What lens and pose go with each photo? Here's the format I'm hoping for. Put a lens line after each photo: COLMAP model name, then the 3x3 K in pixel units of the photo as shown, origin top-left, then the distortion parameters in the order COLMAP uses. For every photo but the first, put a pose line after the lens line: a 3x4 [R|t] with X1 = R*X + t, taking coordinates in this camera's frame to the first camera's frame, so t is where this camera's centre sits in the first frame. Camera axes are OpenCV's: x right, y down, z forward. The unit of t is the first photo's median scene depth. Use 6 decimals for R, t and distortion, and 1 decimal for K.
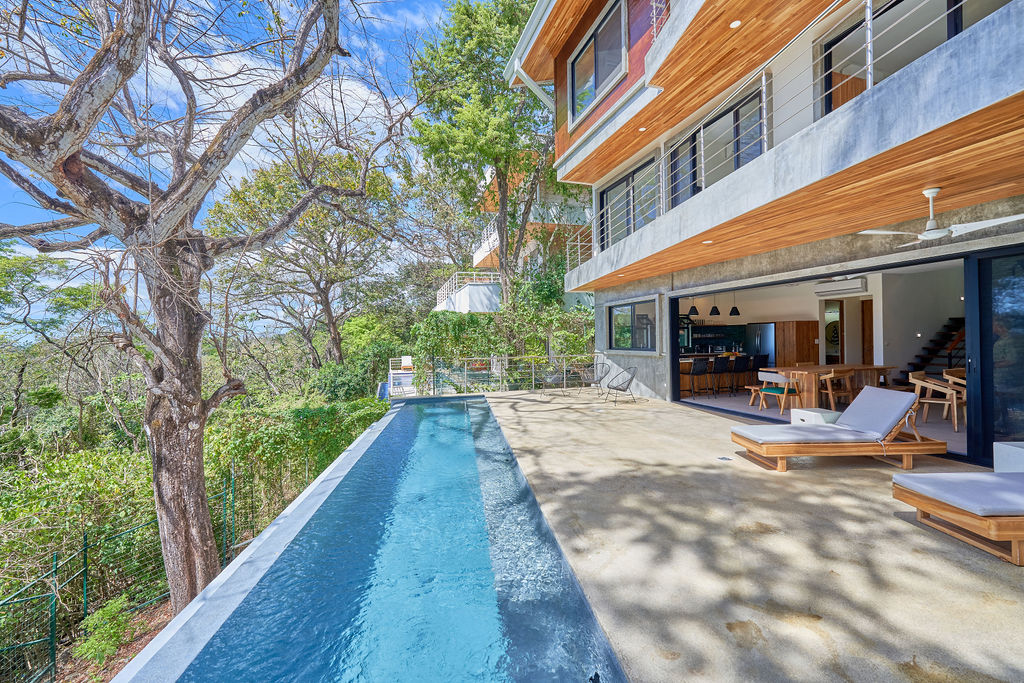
lens RADIAL K [[415.1, 0, 510.3], [0, 415.1, 339.9], [0, 0, 1]] dist [-0.000441, -0.000656]
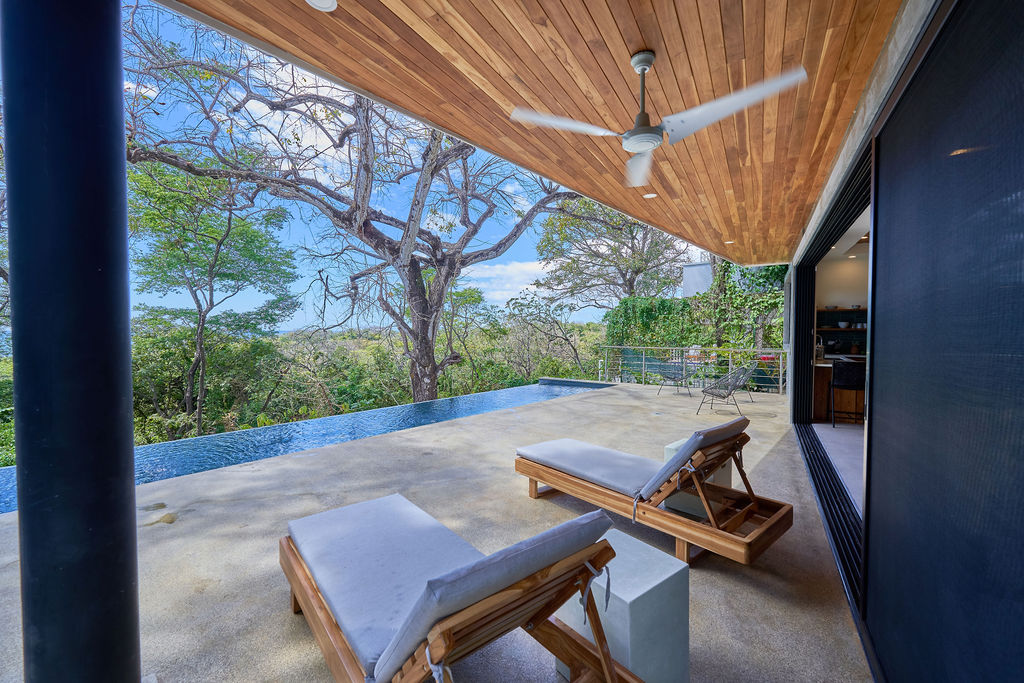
lens RADIAL K [[415.1, 0, 503.1], [0, 415.1, 337.6], [0, 0, 1]] dist [-0.000441, -0.000656]
pose [[0.644439, 0.032314, -0.763973, 0.549535], [-0.014773, 0.999446, 0.029812, -0.001338], [0.764513, -0.007925, 0.644559, 0.205408]]
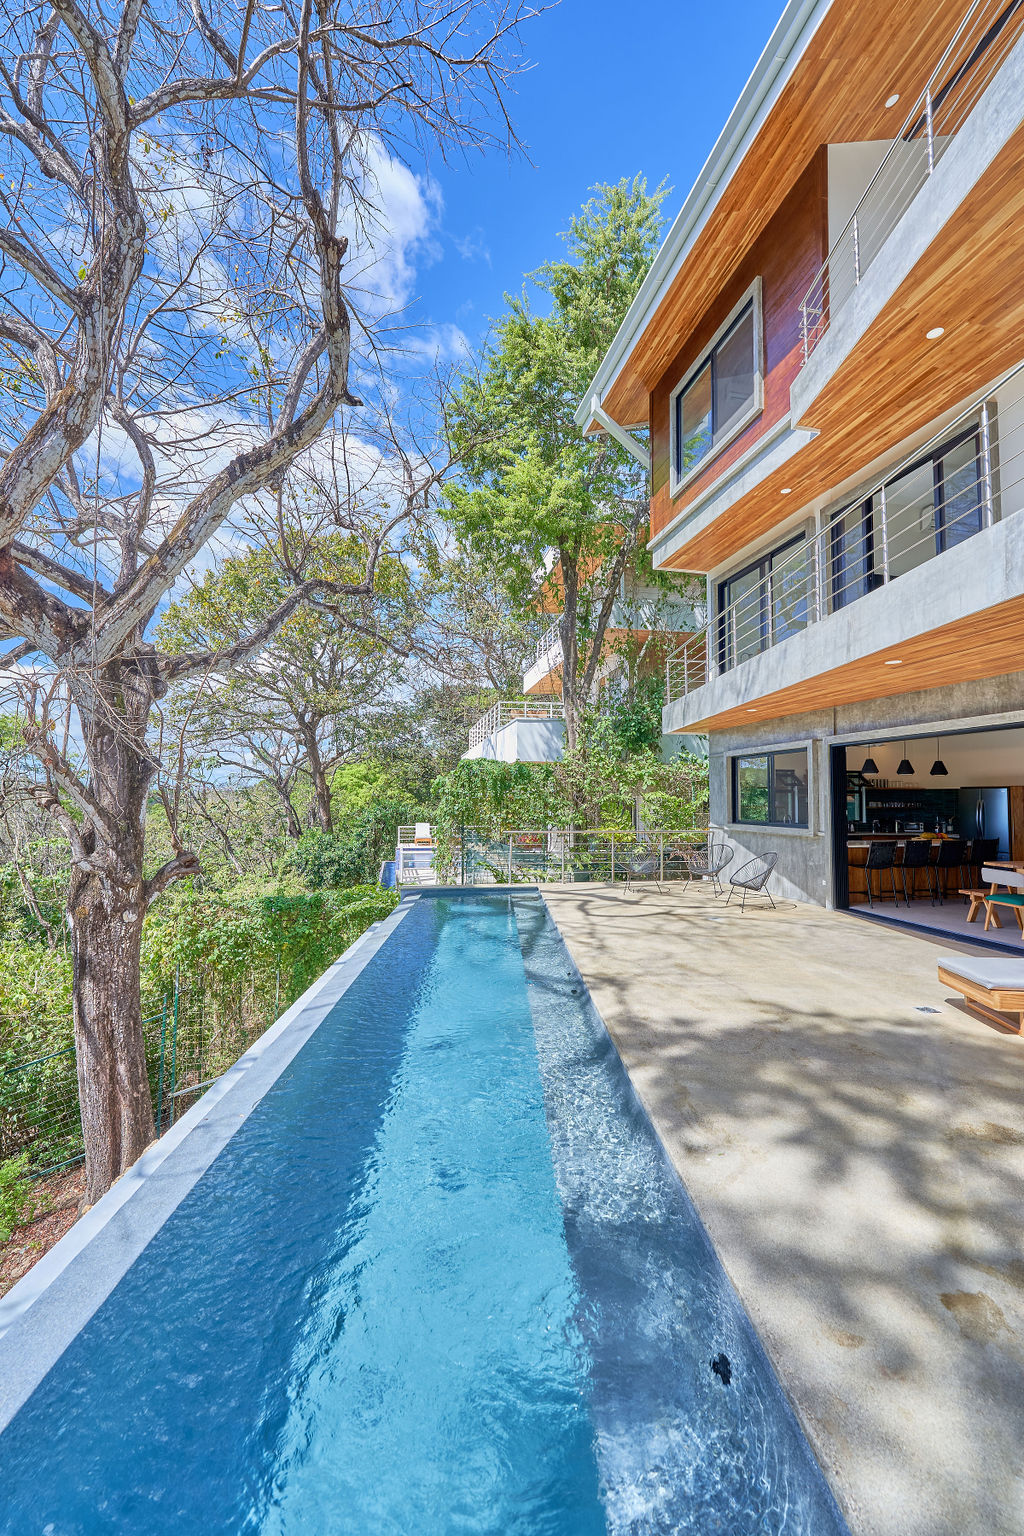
lens RADIAL K [[622.7, 0, 509.2], [0, 622.7, 766.2], [0, 0, 1]] dist [-0.000441, -0.000656]
pose [[0.994235, 0.016230, -0.105992, -0.007380], [-0.021979, 0.998337, -0.053300, -0.007709], [0.104950, 0.055322, 0.992938, -0.005418]]
